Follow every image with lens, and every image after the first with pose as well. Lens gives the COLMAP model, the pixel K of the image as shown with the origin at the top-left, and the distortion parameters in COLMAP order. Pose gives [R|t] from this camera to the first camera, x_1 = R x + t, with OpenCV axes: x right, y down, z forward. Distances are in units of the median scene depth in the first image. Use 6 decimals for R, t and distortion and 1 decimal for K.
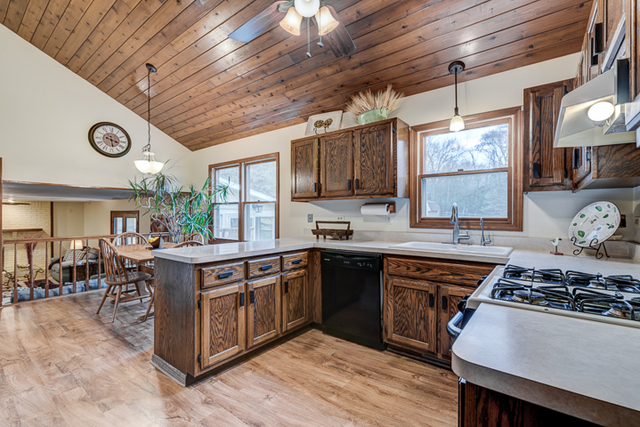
lens RADIAL K [[282.7, 0, 328.0], [0, 282.7, 214.8], [0, 0, 1]] dist [0.000141, 0.000118]
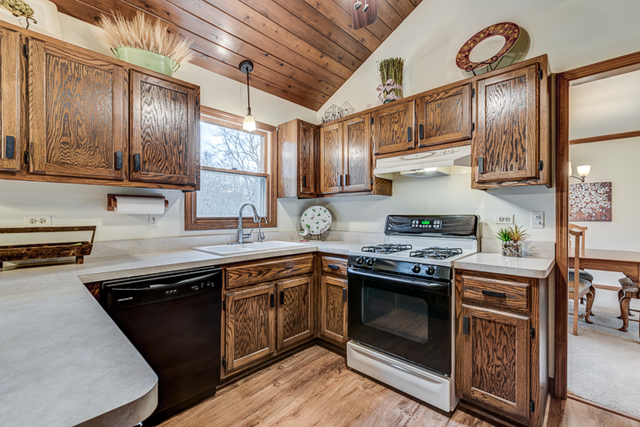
lens RADIAL K [[282.7, 0, 328.0], [0, 282.7, 214.8], [0, 0, 1]] dist [0.000141, 0.000118]
pose [[0.109342, -0.000999, 0.994004, -0.544829], [-0.000159, 0.999999, 0.001022, 0.002183], [-0.994004, -0.000270, 0.109341, 0.644478]]
